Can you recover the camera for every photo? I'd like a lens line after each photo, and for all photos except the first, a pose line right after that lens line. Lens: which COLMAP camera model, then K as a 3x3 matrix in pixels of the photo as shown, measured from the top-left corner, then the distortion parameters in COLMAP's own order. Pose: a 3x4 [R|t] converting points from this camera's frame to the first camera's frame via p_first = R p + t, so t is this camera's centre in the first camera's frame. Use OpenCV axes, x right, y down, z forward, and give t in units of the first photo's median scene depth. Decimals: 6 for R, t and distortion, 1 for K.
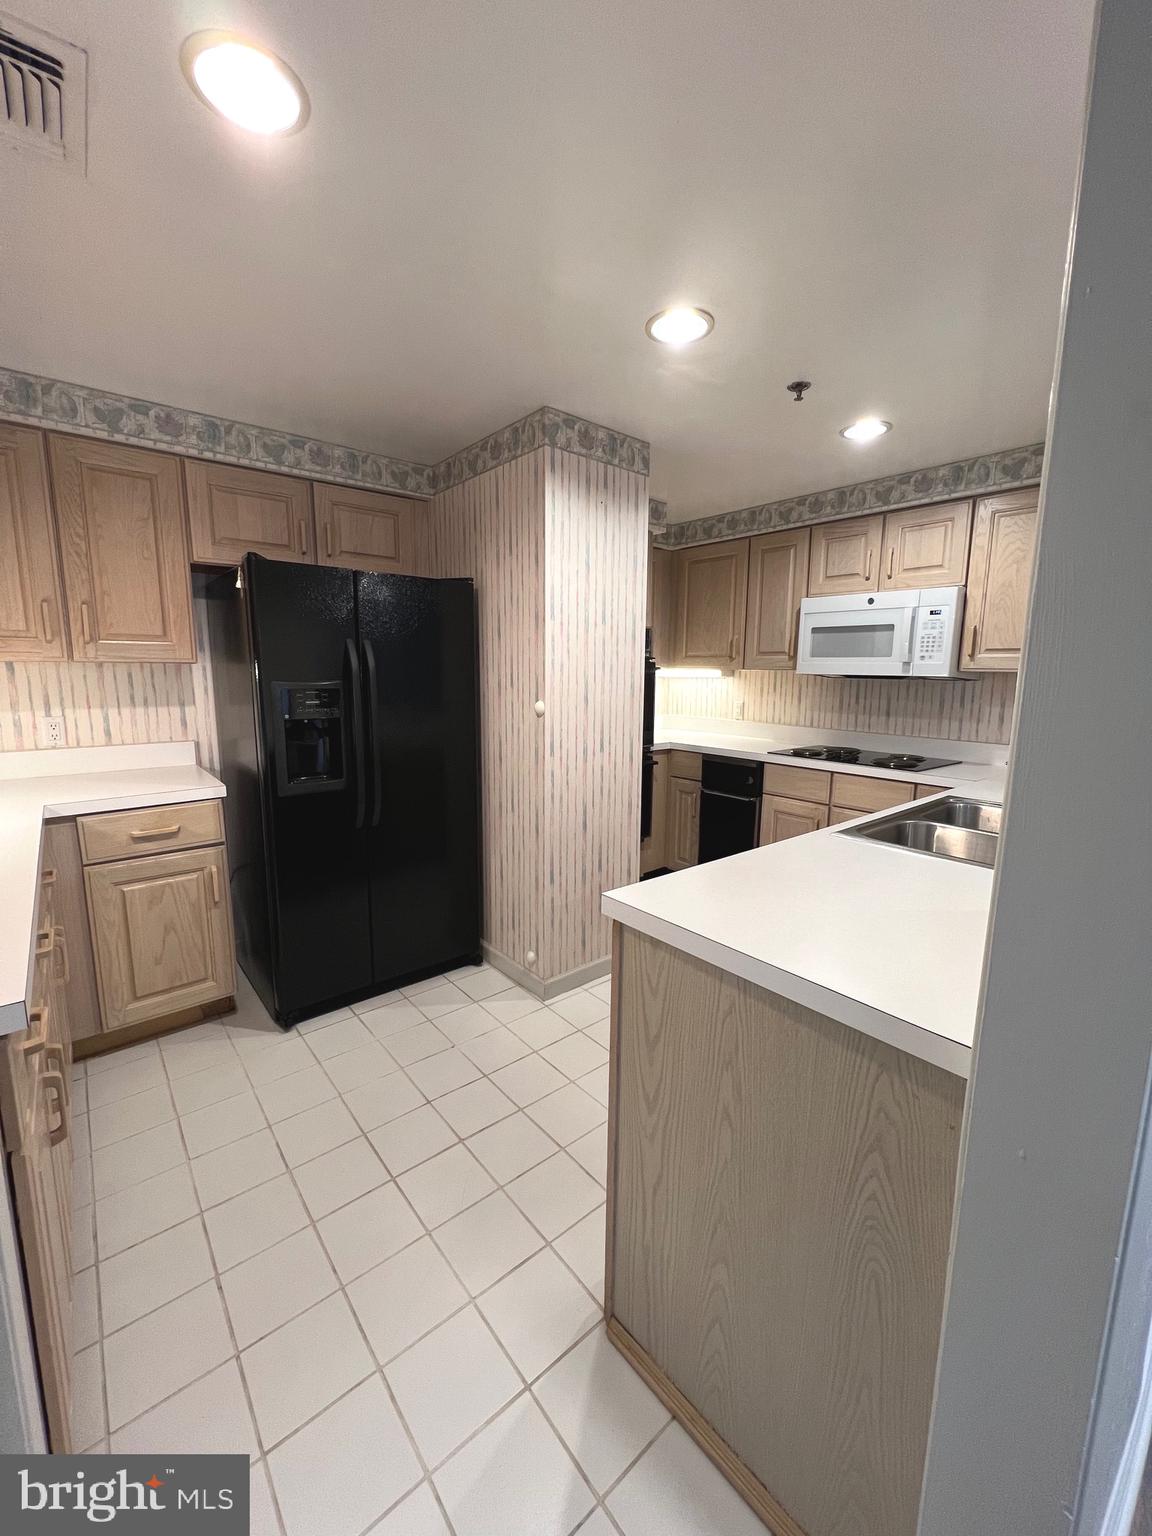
lens RADIAL K [[611.6, 0, 578.1], [0, 611.6, 762.3], [0, 0, 1]] dist [-0.001462, -0.000467]
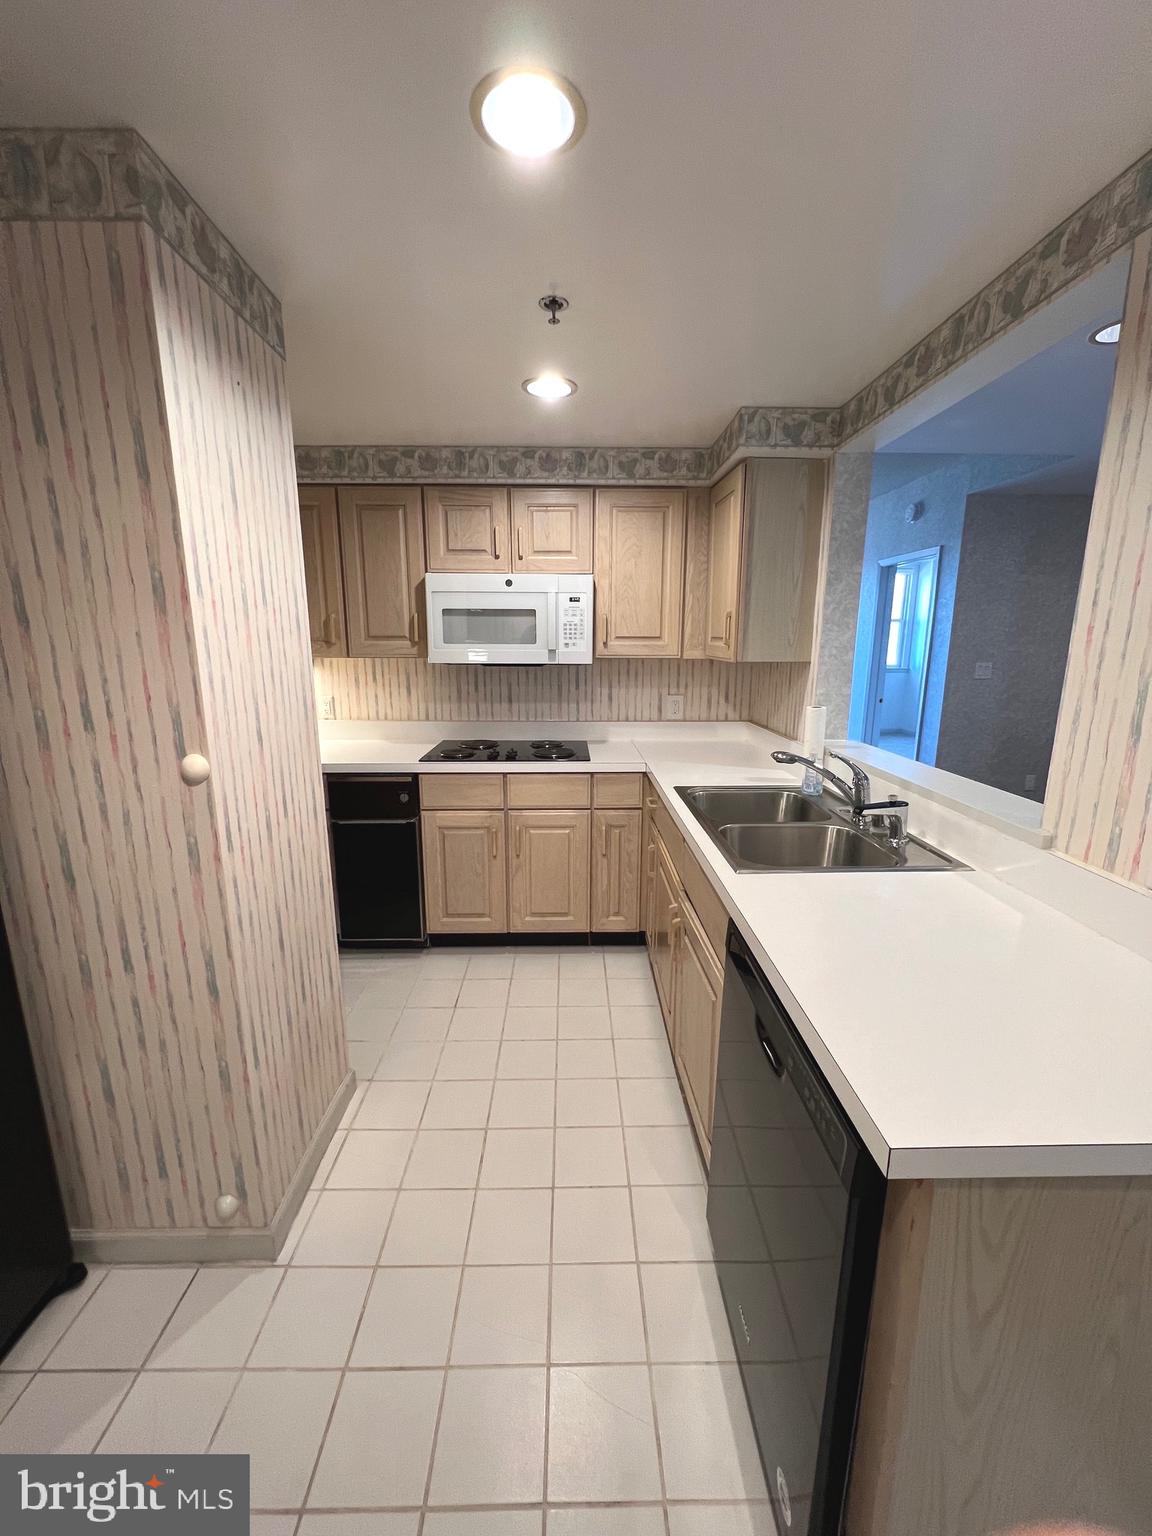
lens RADIAL K [[611.6, 0, 578.1], [0, 611.6, 763.4], [0, 0, 1]] dist [-0.001462, -0.000467]
pose [[0.631566, -0.167073, 0.757107, -0.235603], [0.122605, 0.985741, 0.115251, -0.106814], [-0.765567, 0.020037, 0.643045, 0.398734]]
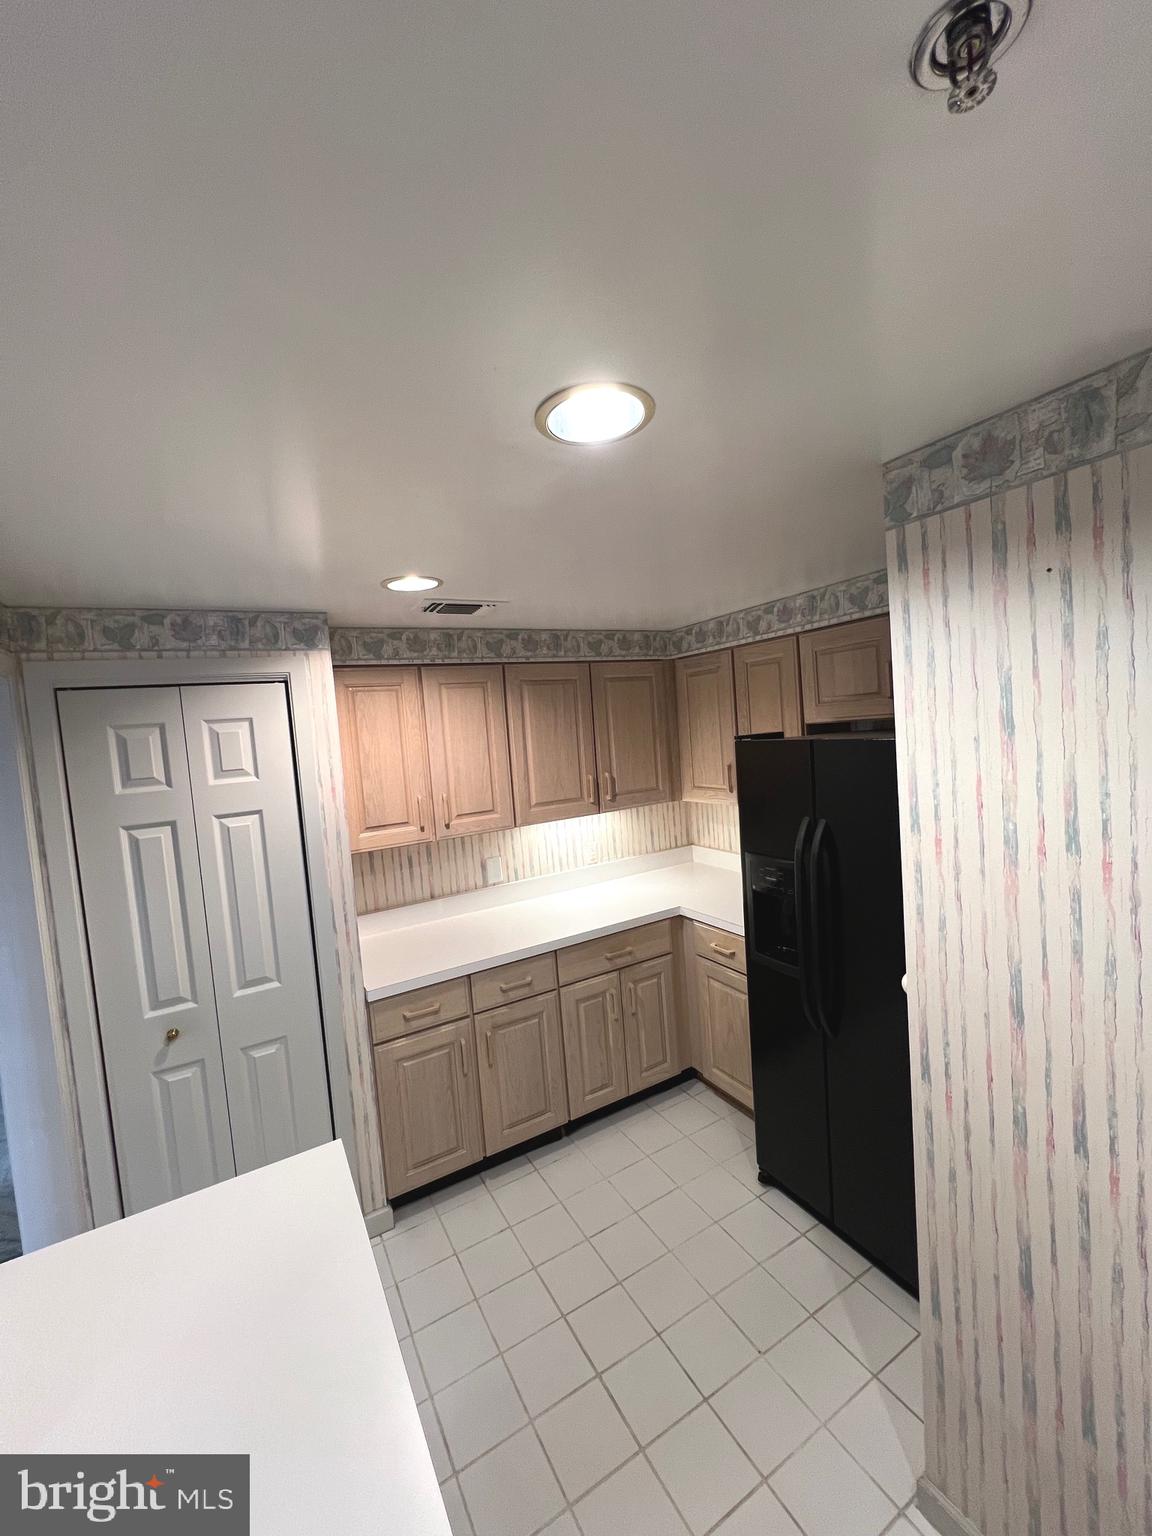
lens RADIAL K [[611.6, 0, 579.1], [0, 611.6, 760.7], [0, 0, 1]] dist [-0.001462, -0.000467]
pose [[-0.178815, 0.060580, -0.982016, 0.494450], [-0.077061, 0.994174, 0.075362, -0.291465], [0.980860, 0.089151, -0.173104, 0.741455]]
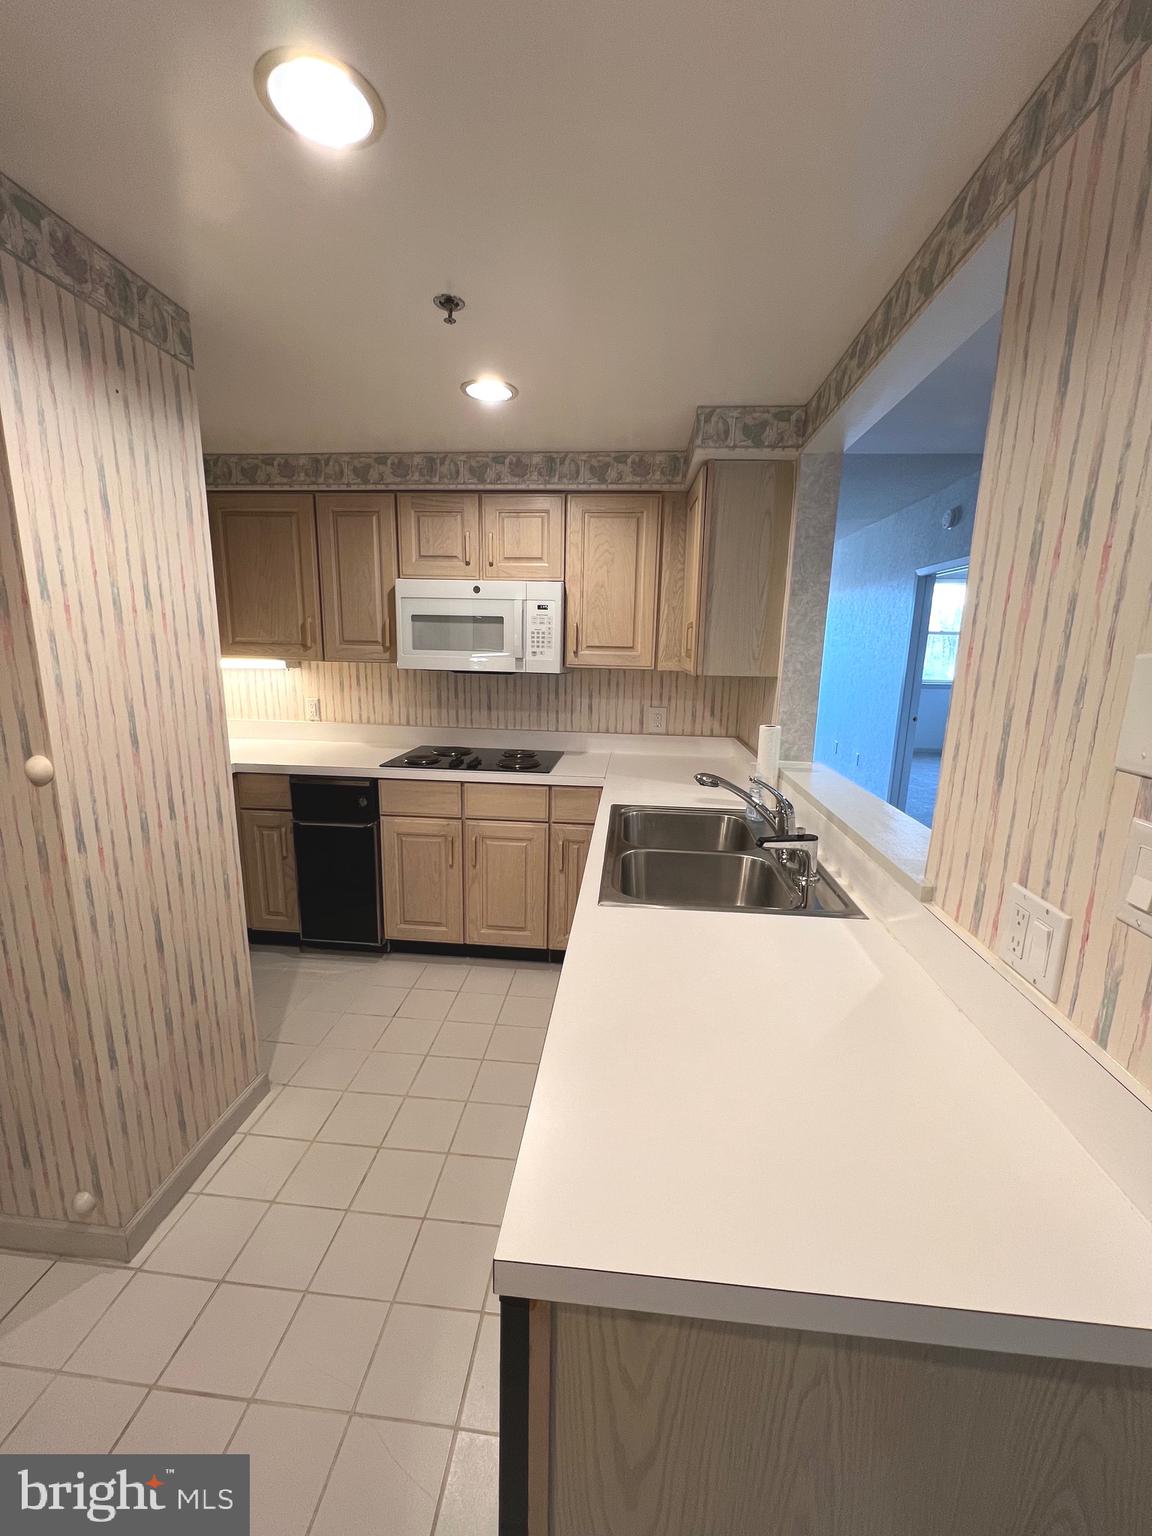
lens RADIAL K [[611.6, 0, 578.0], [0, 611.6, 763.4], [0, 0, 1]] dist [-0.001462, -0.000467]
pose [[0.712524, -0.132839, 0.688959, -0.088766], [0.093387, 0.991133, 0.094520, -0.094965], [-0.695406, -0.003008, 0.718611, 0.287992]]
